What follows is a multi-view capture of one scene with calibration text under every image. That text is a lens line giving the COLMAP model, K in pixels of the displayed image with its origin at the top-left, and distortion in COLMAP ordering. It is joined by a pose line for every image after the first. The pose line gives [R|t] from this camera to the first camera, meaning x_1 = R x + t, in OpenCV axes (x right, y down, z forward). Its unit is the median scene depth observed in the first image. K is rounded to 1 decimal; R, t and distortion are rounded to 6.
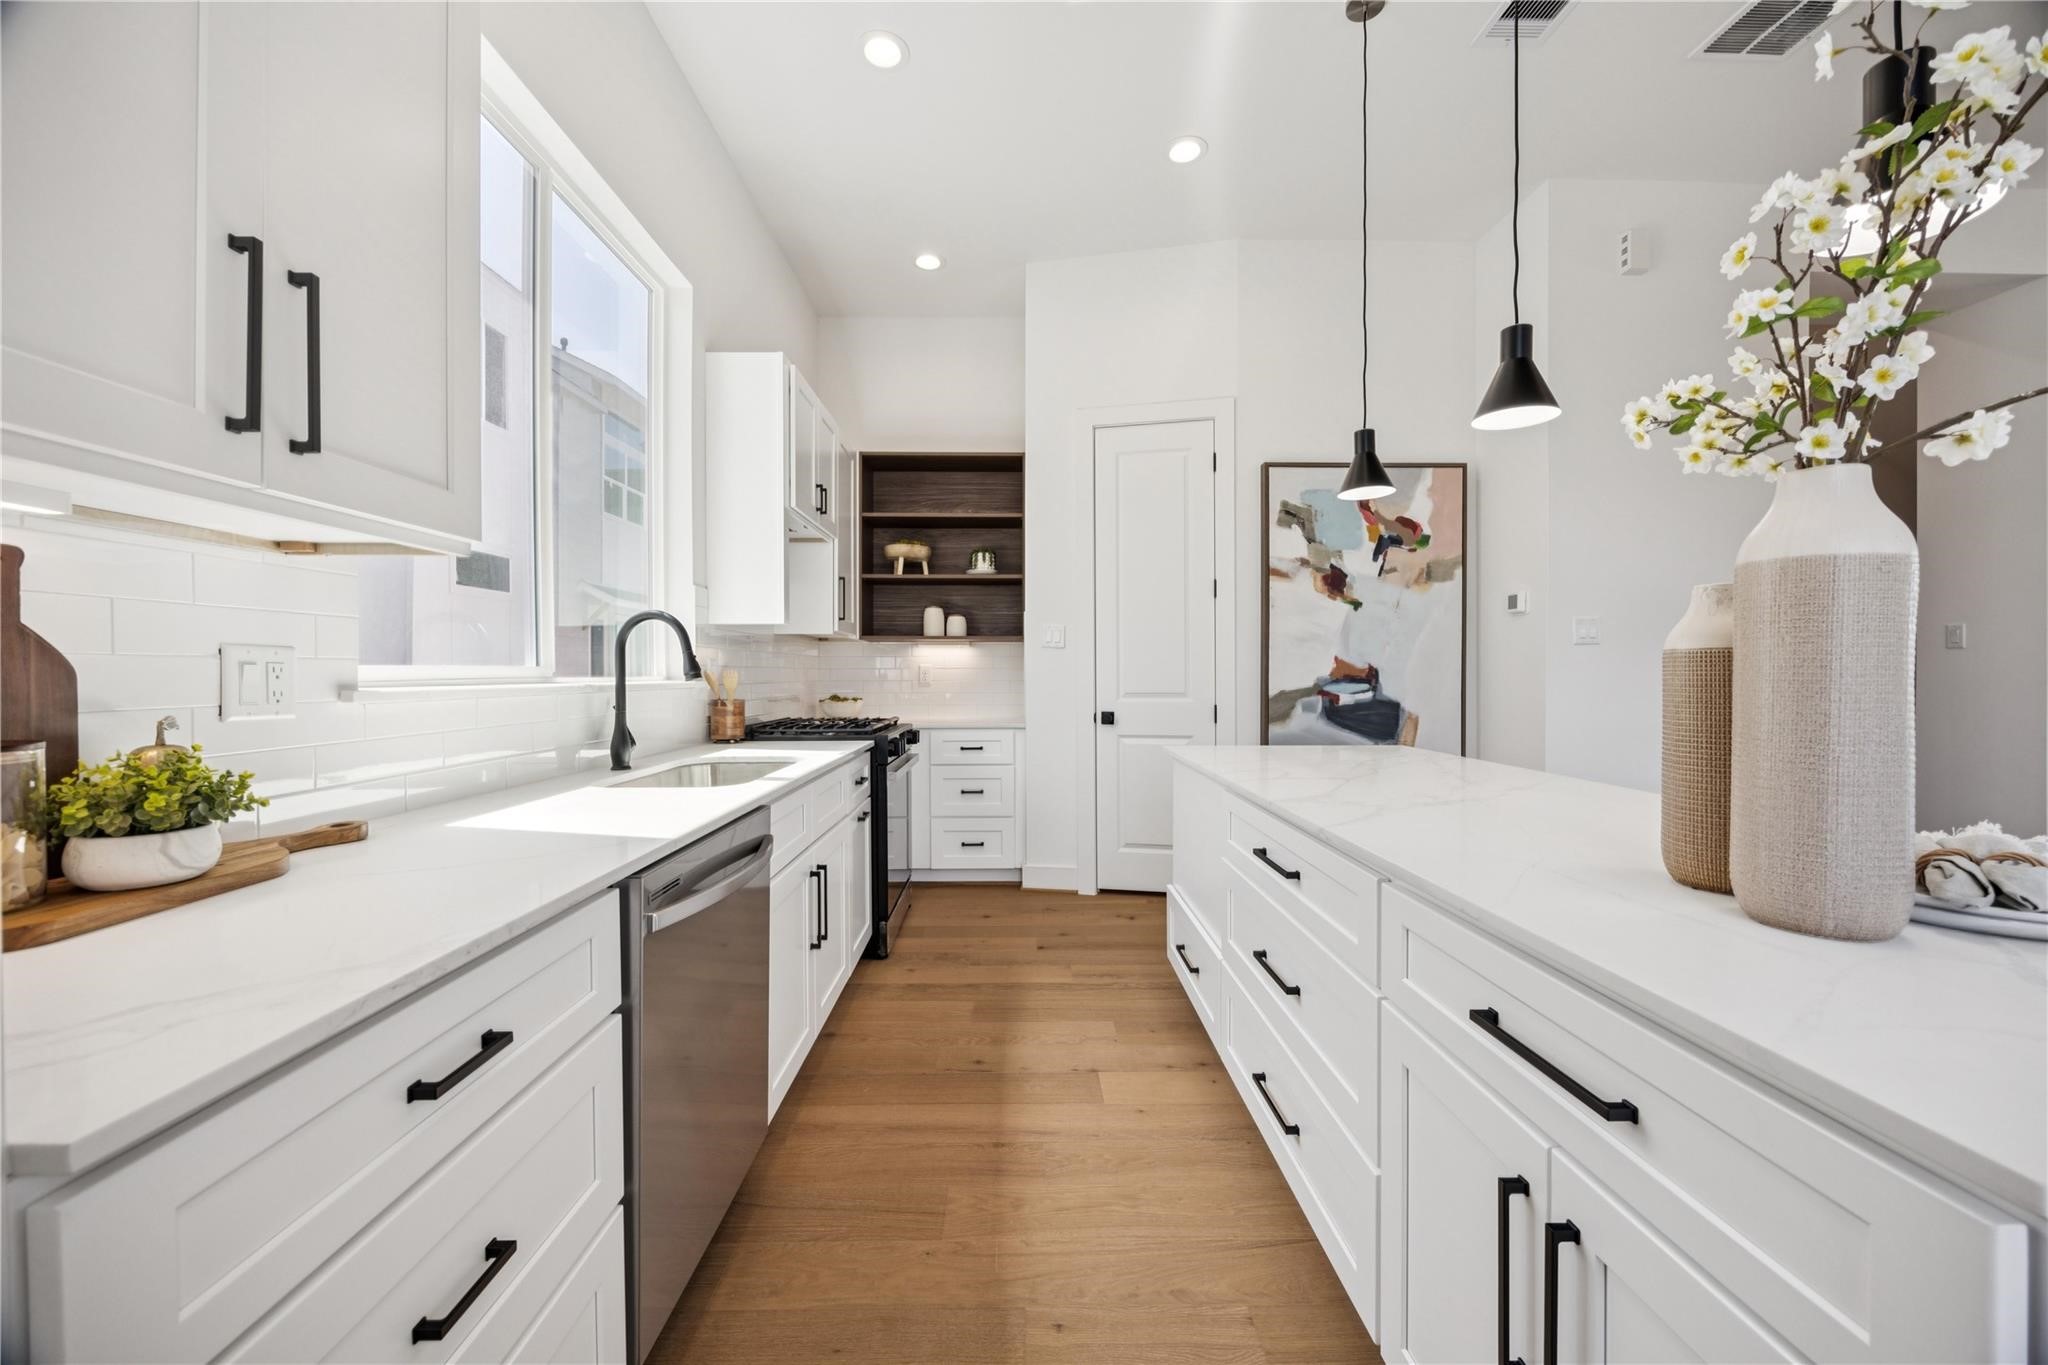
lens RADIAL K [[771.0, 0, 1026.6], [0, 771.0, 683.1], [0, 0, 1]] dist [-0.001453, 0.000526]
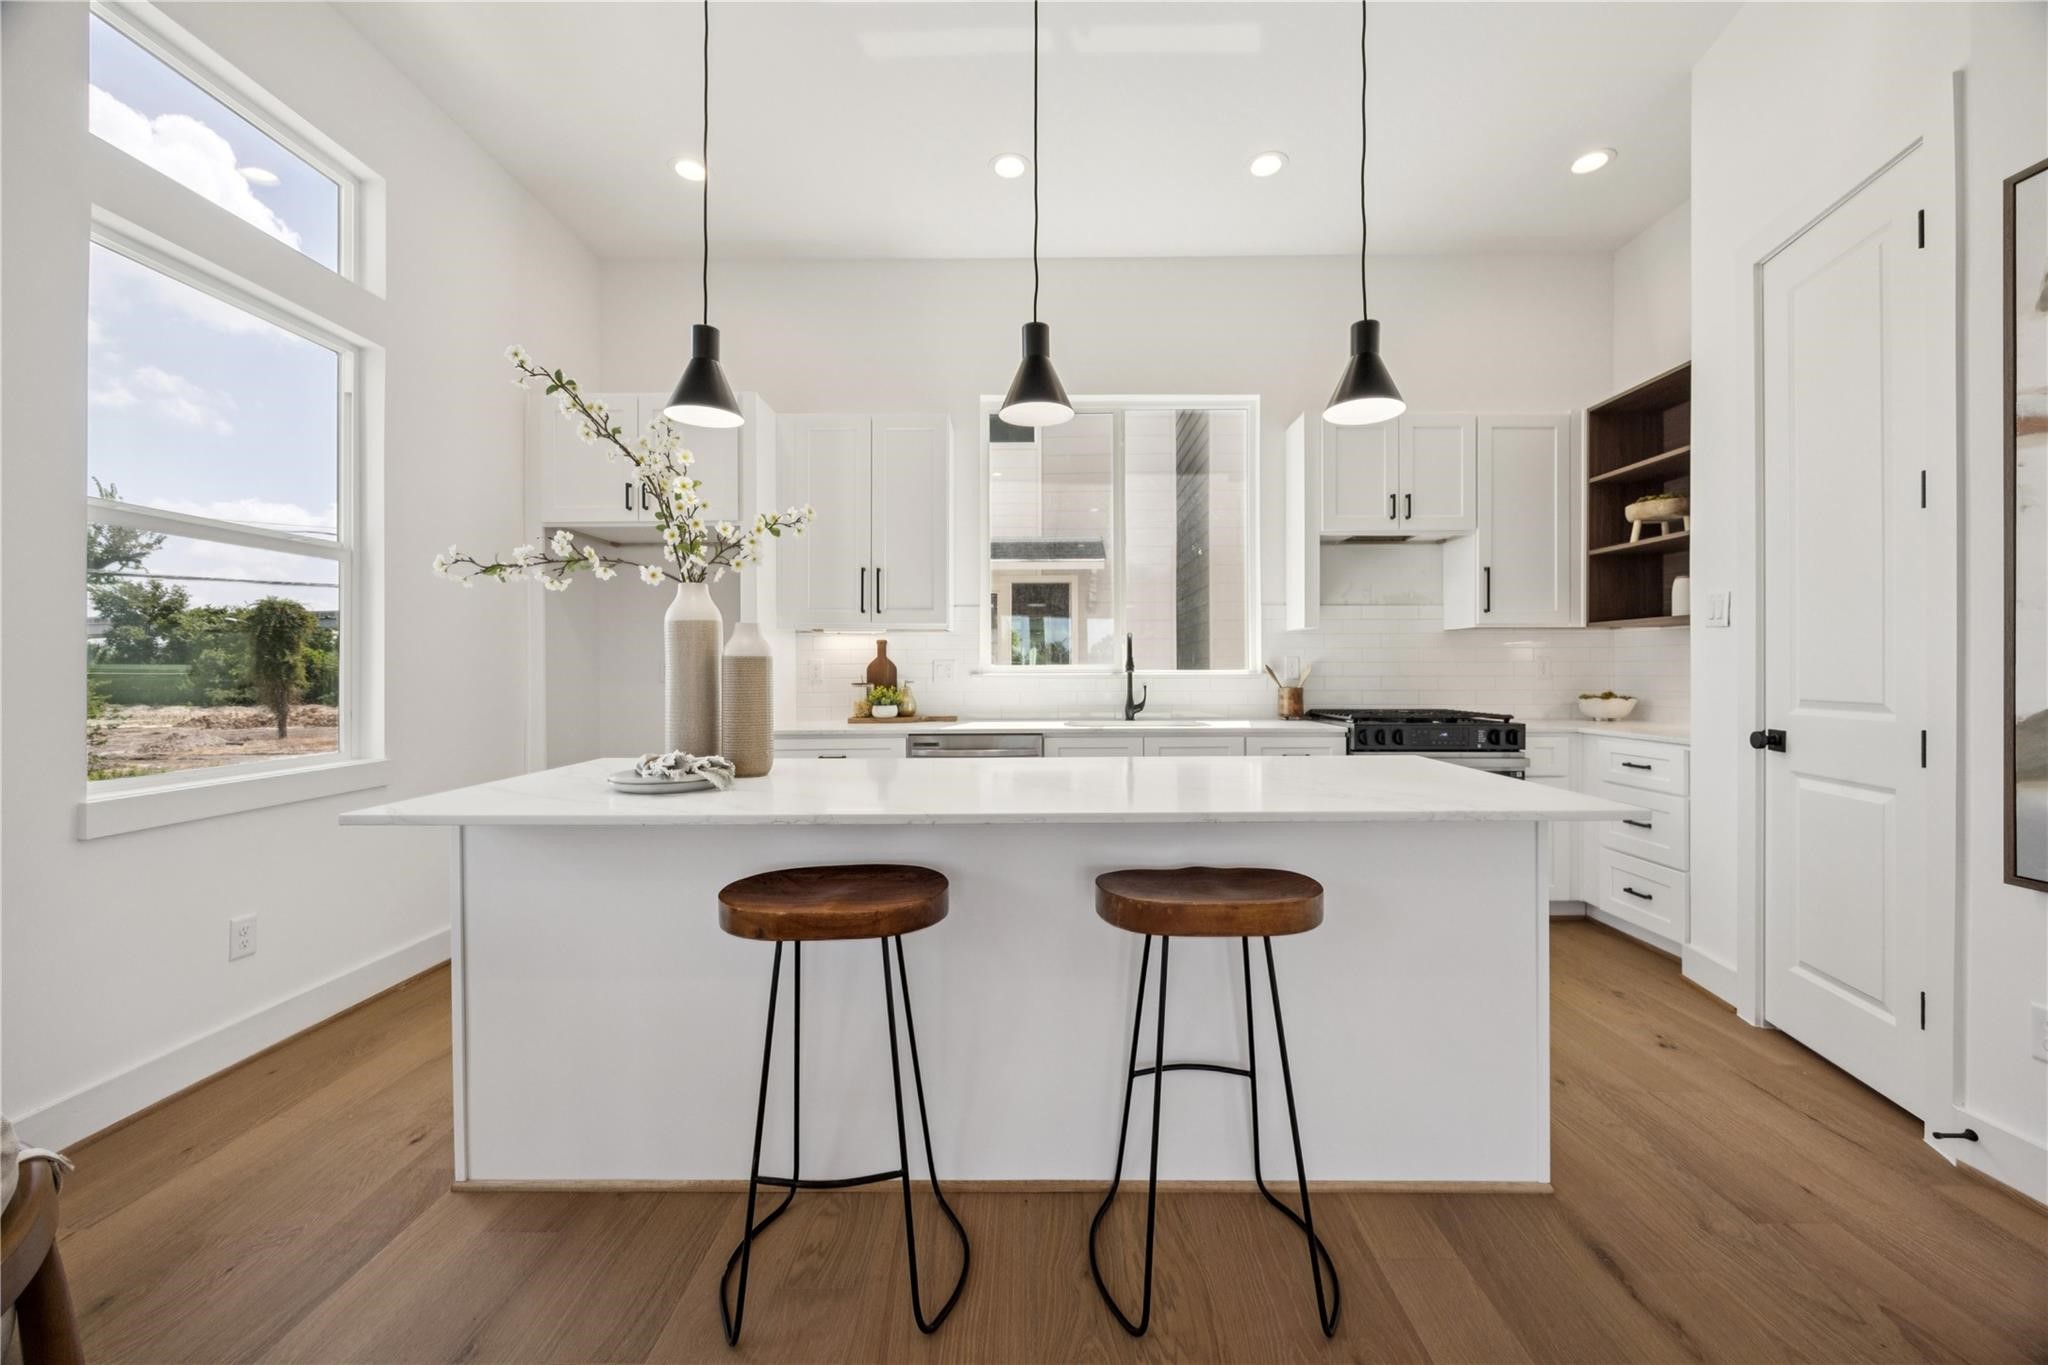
lens RADIAL K [[771.0, 0, 1026.9], [0, 771.0, 670.6], [0, 0, 1]] dist [-0.001453, 0.000526]
pose [[-0.036946, 0.001827, -0.999316, 0.715017], [-0.004986, 0.999986, 0.002013, -0.007003], [0.999305, 0.005057, -0.036936, 0.437510]]
